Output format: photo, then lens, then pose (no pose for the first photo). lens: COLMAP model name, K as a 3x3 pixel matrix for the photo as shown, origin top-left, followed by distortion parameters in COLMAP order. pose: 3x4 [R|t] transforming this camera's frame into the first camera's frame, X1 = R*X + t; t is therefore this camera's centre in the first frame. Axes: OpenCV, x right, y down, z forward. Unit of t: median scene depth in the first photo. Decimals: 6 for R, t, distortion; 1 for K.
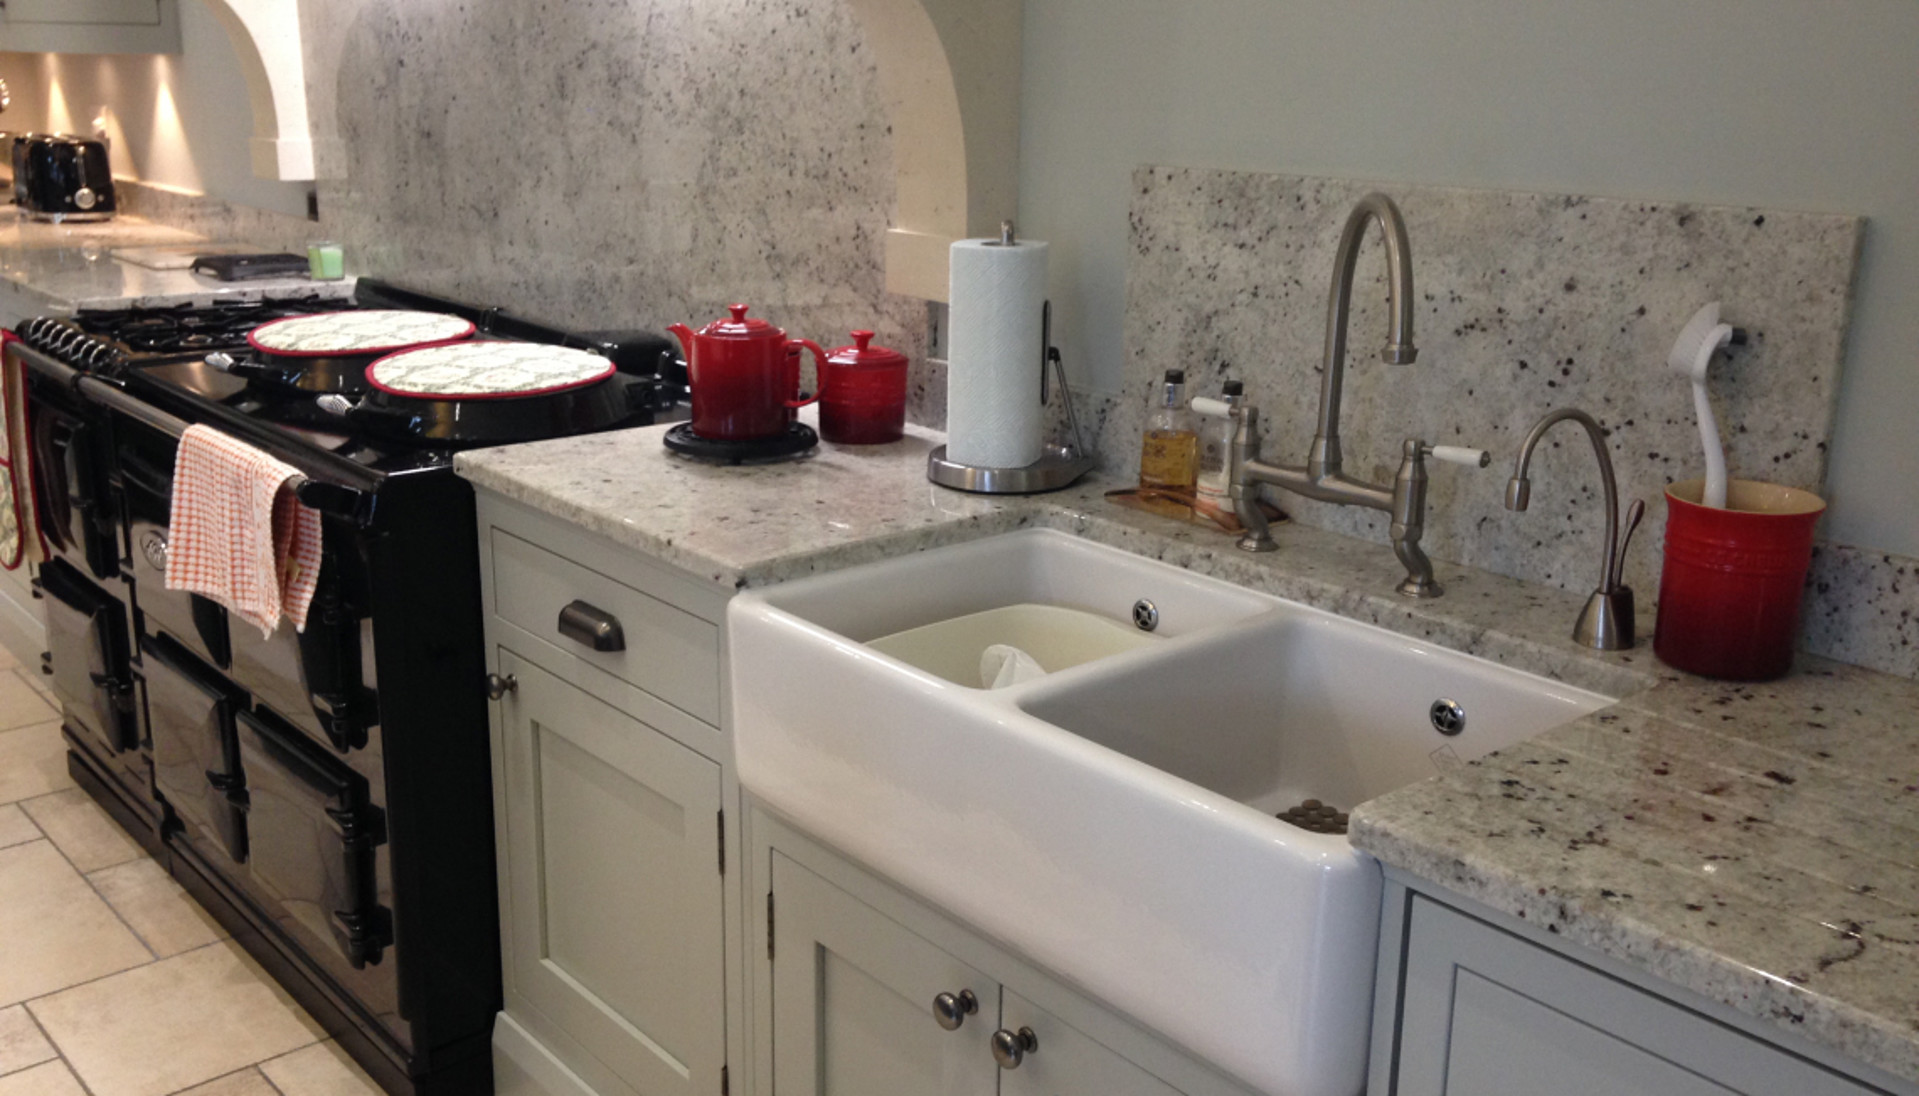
lens RADIAL K [[1766.3, 0, 959.5], [0, 1766.3, 548.0], [0, 0, 1]] dist [0.208704, -0.384382]
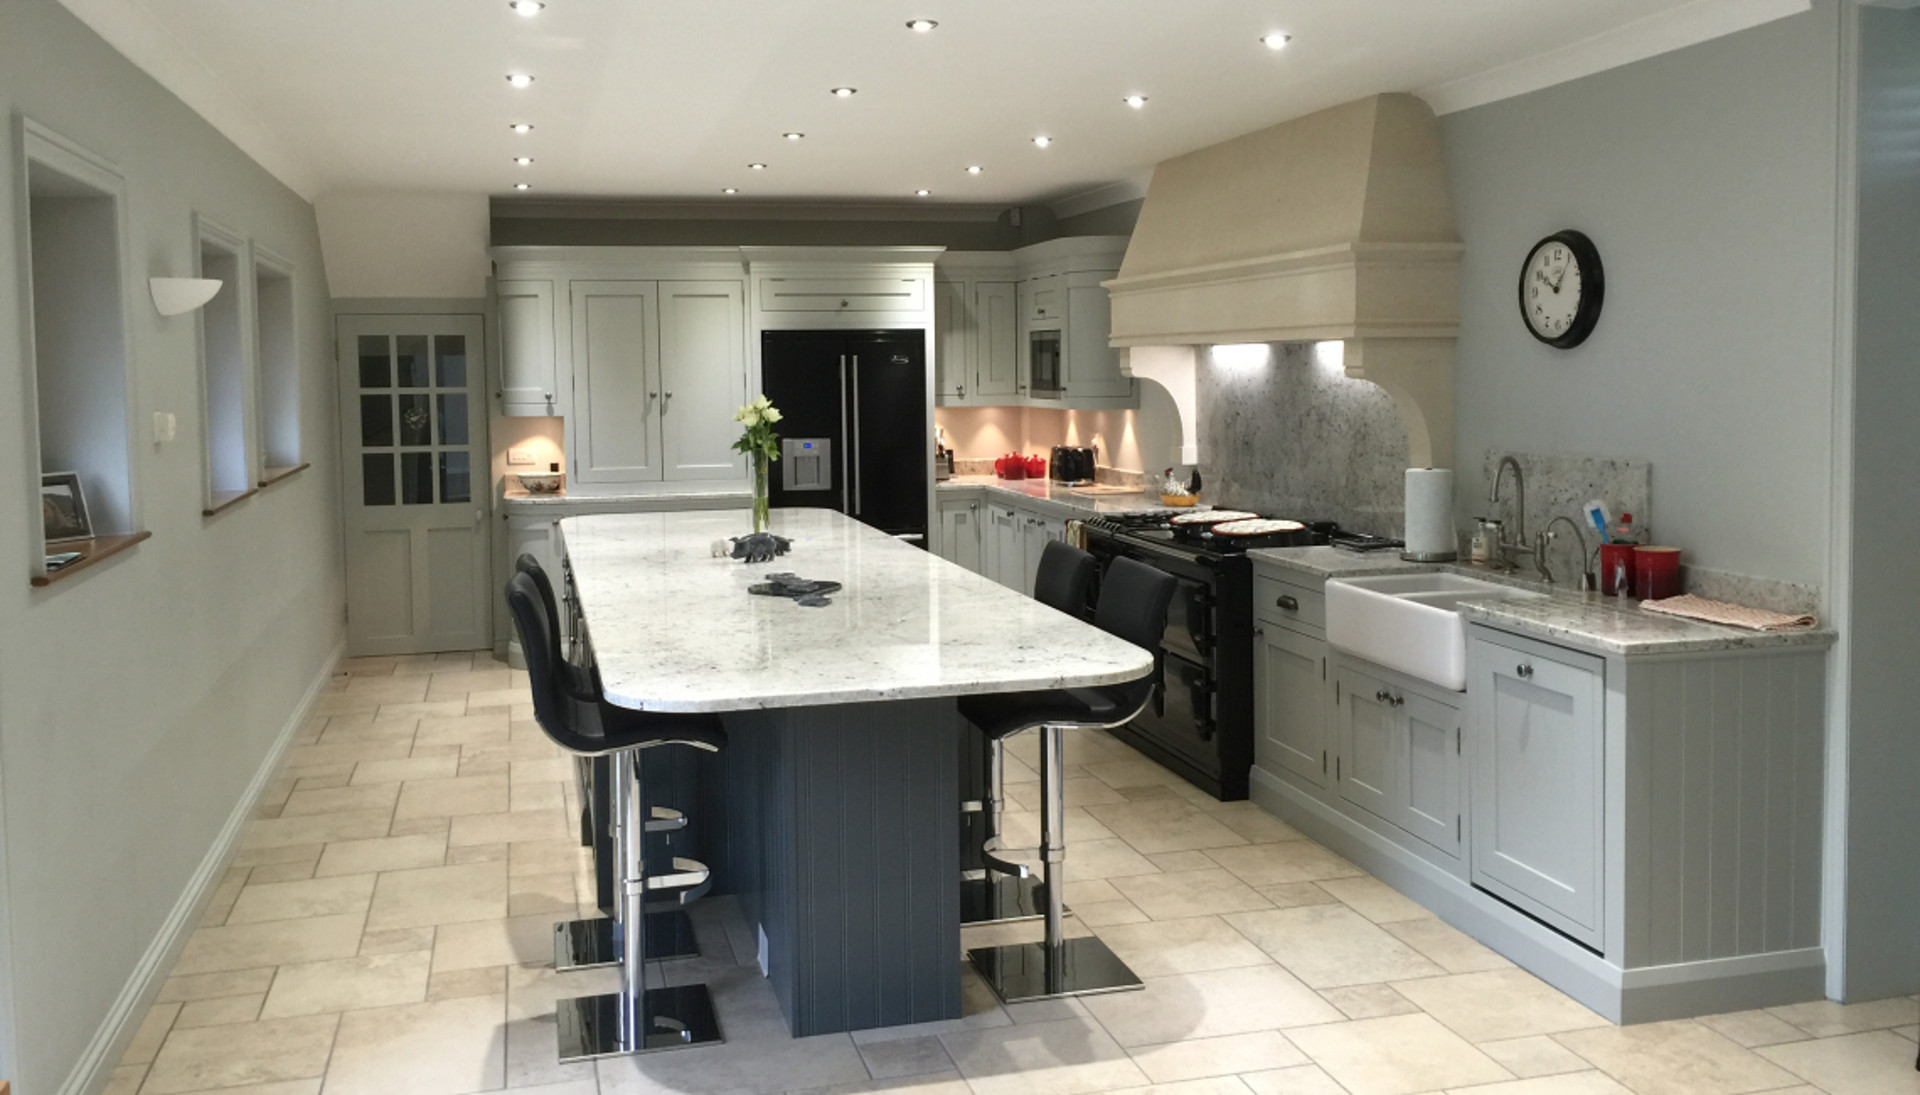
lens RADIAL K [[1677.6, 0, 956.2], [0, 1677.6, 460.2], [0, 0, 1]] dist [0.109004, -0.000959]
pose [[0.898013, -0.002678, -0.439962, 0.436098], [-0.091871, 0.976796, -0.193465, 0.332529], [0.430271, 0.214154, 0.876929, -1.428753]]
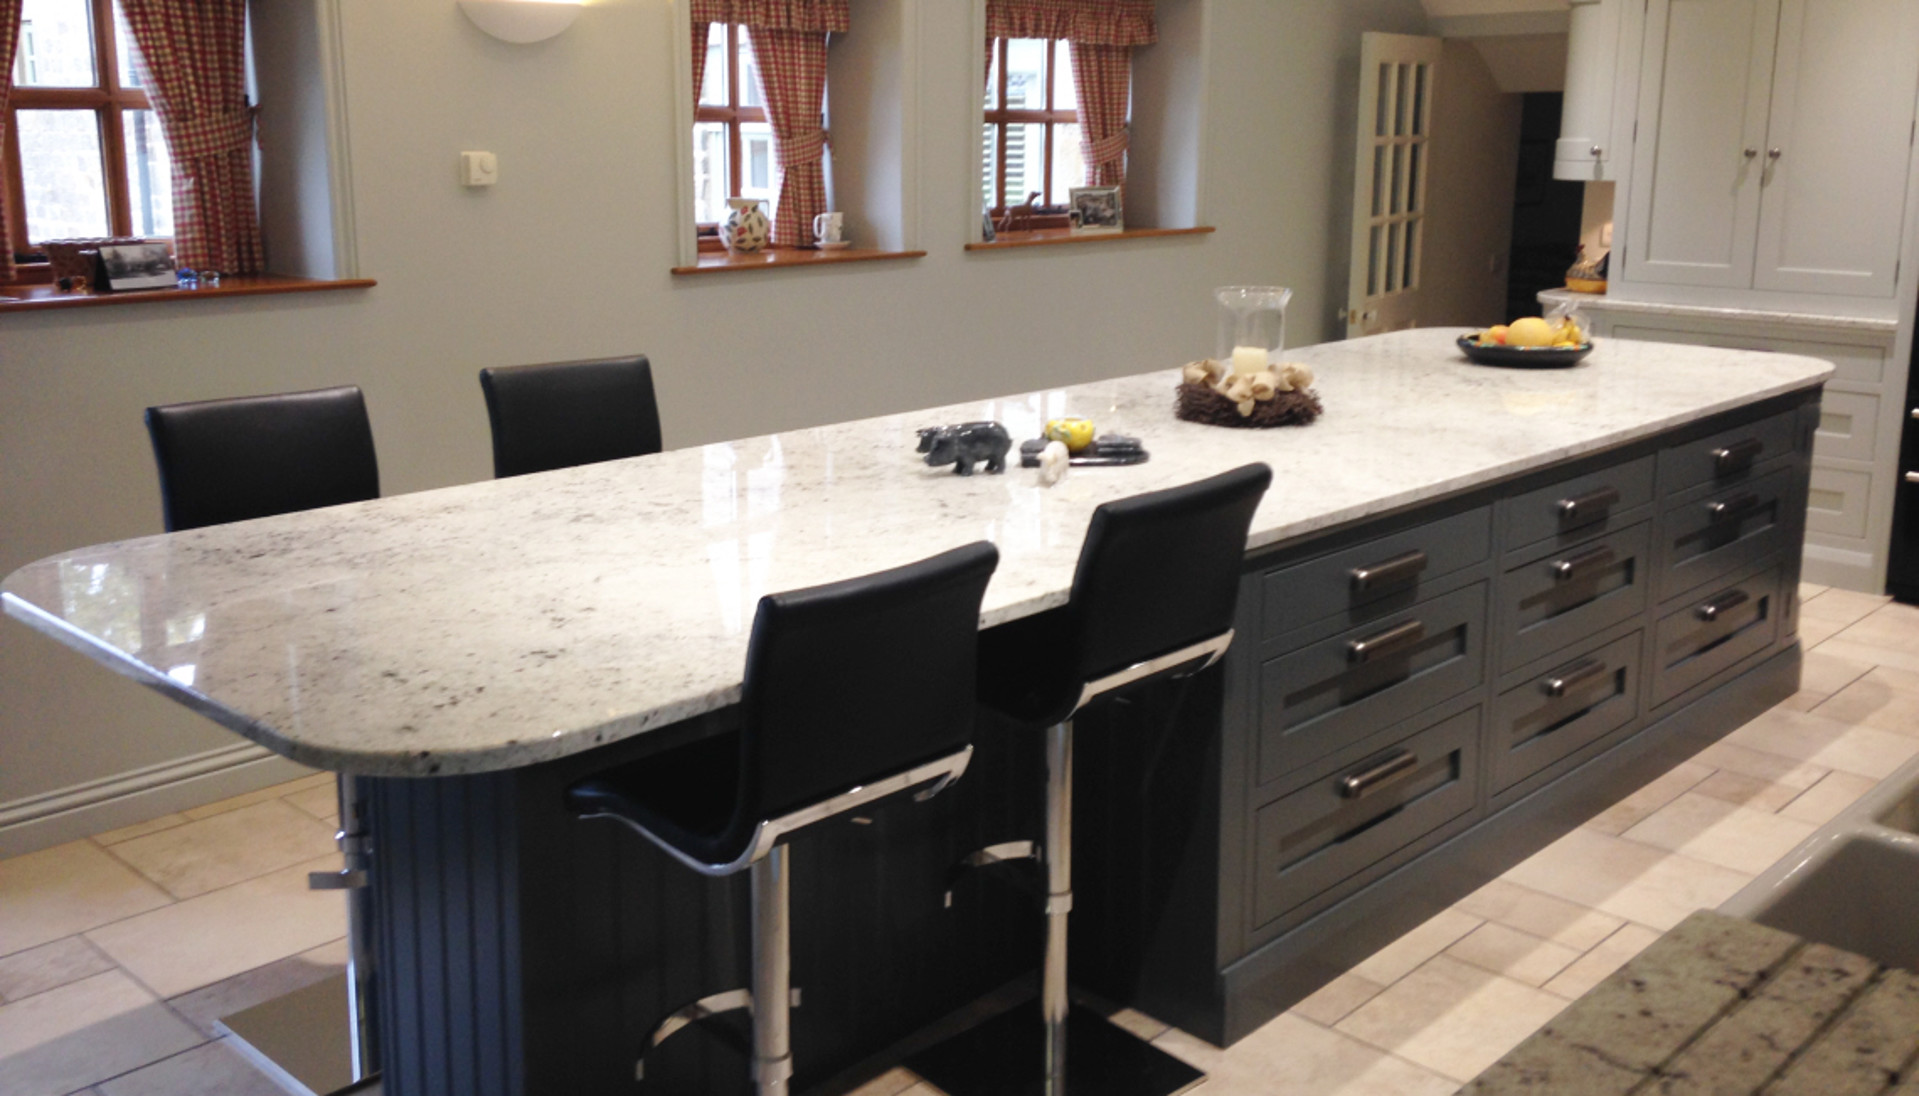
lens RADIAL K [[1755.4, 0, 959.5], [0, 1755.4, 548.0], [0, 0, 1]] dist [-0.009912, -0.002827]
pose [[0.100348, 0.214896, -0.971468, 0.621199], [-0.266438, 0.946540, 0.181860, -0.069381], [0.958614, 0.240587, 0.152240, 0.120144]]
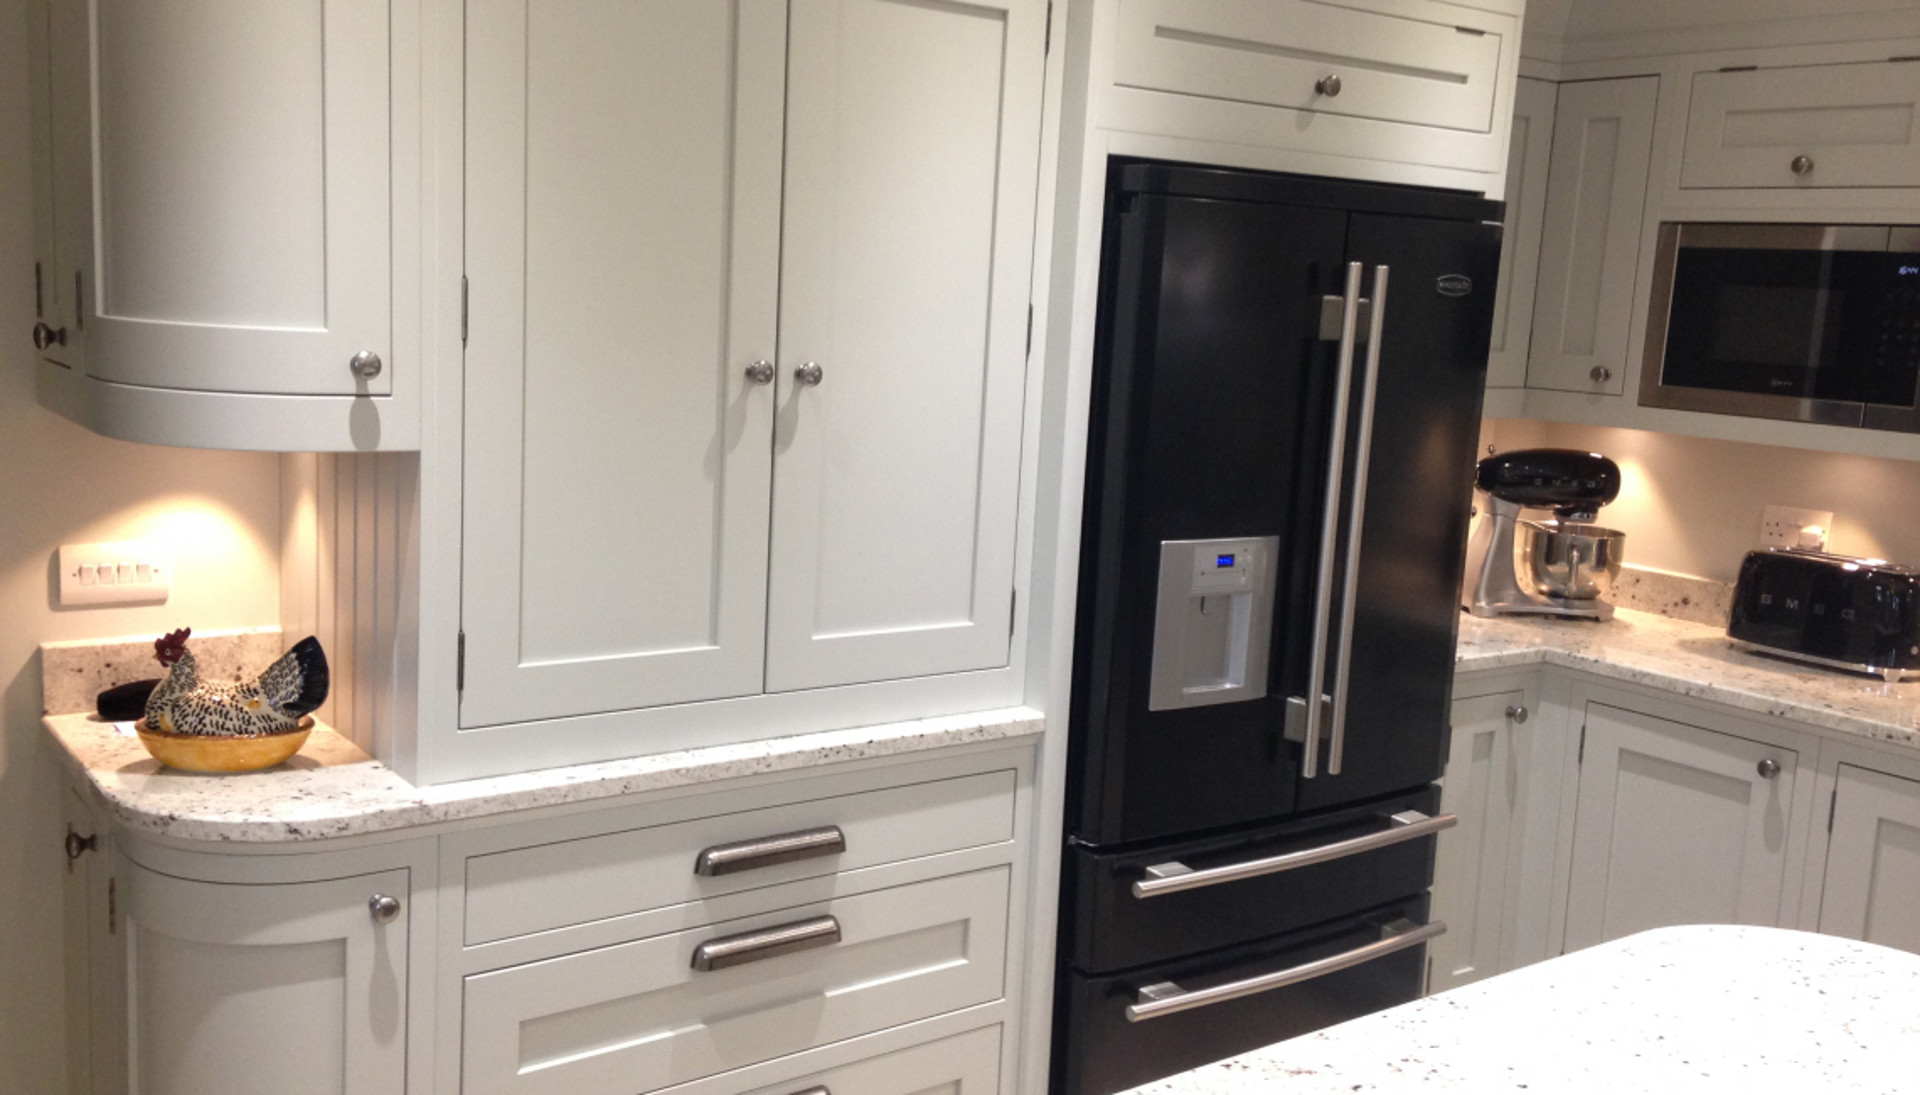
lens RADIAL K [[1767.2, 0, 960.0], [0, 1767.2, 547.5], [0, 0, 1]] dist [0.208704, -0.384382]
pose [[0.997552, 0.045532, -0.053078, -1.539764], [-0.051797, 0.991008, -0.123370, -0.222785], [0.046983, 0.125818, 0.990940, 0.441366]]
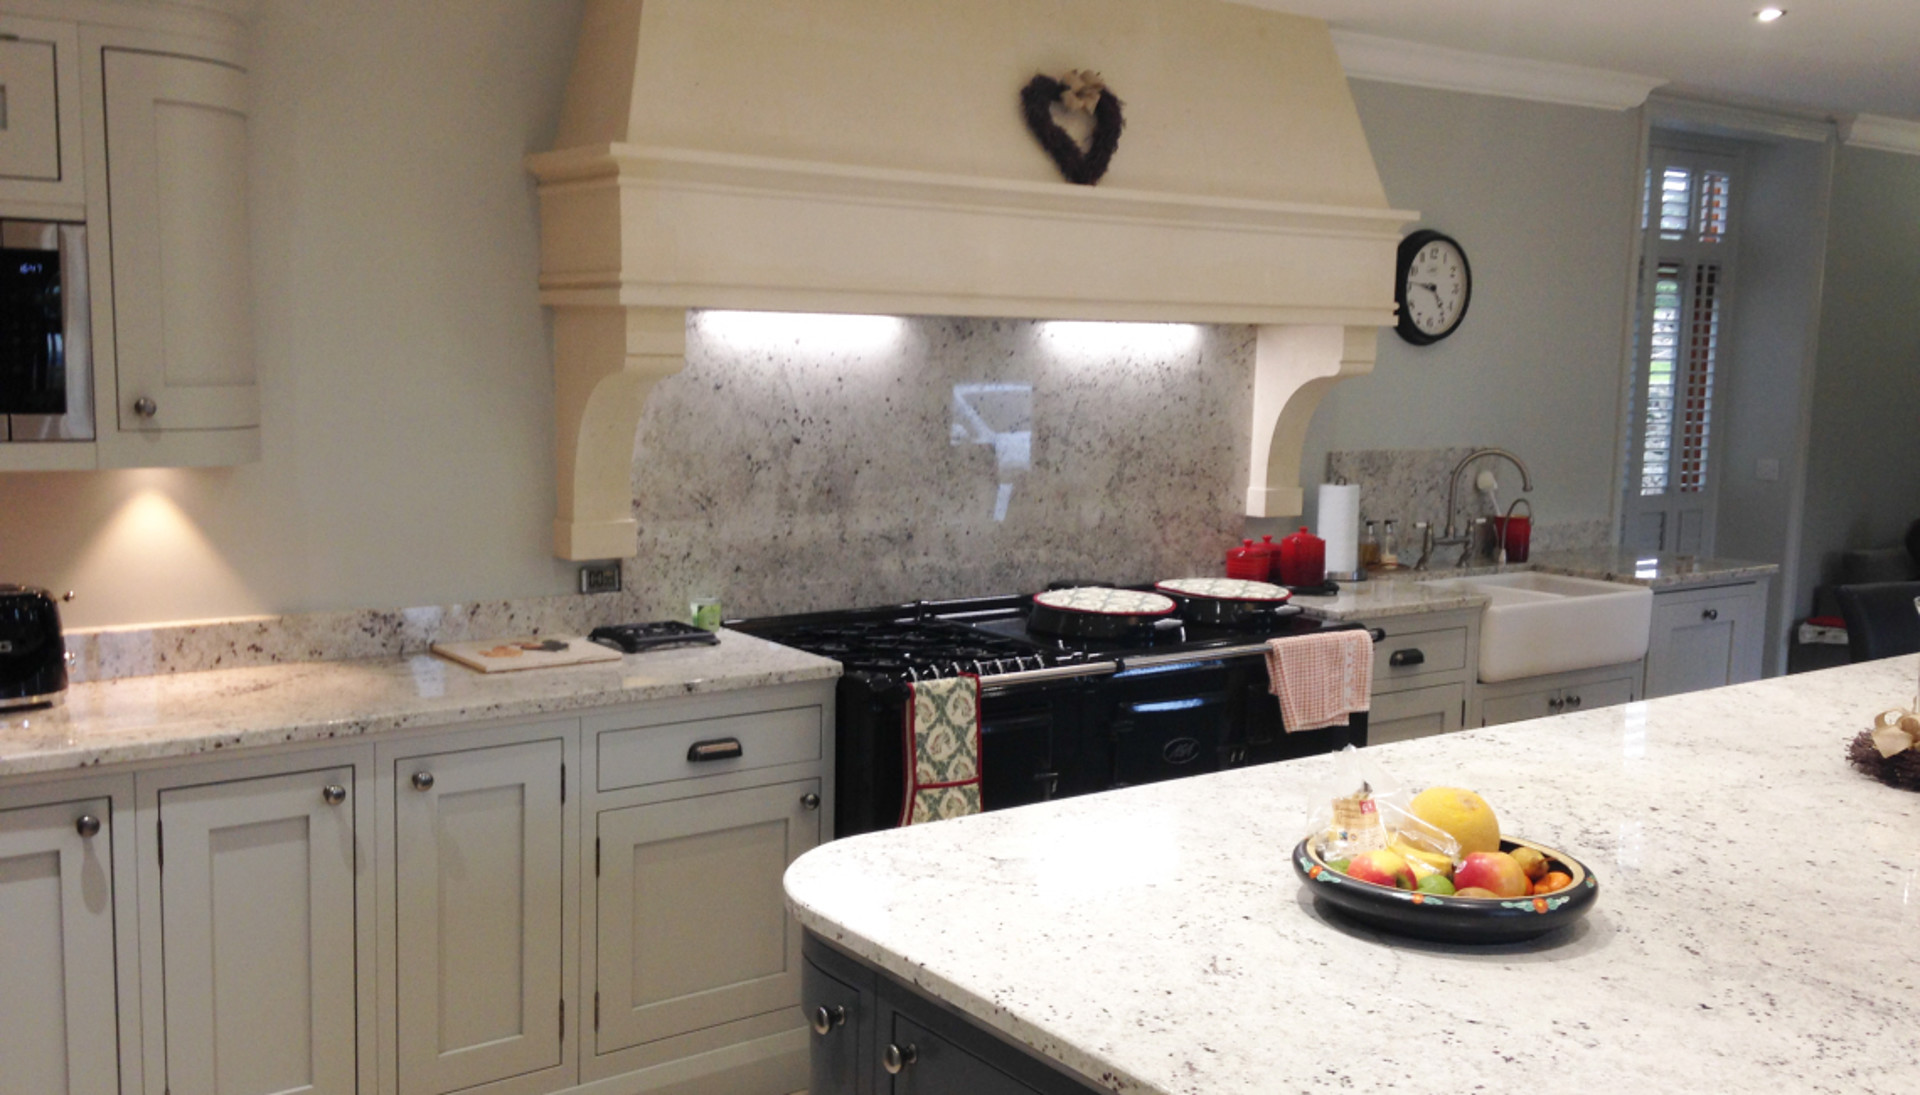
lens RADIAL K [[1767.2, 0, 960.0], [0, 1767.2, 547.5], [0, 0, 1]] dist [0.208704, -0.384382]
pose [[0.069752, -0.129368, 0.989140, -2.118092], [0.252123, 0.961650, 0.107993, -0.412720], [-0.965178, 0.241852, 0.099693, 1.069704]]
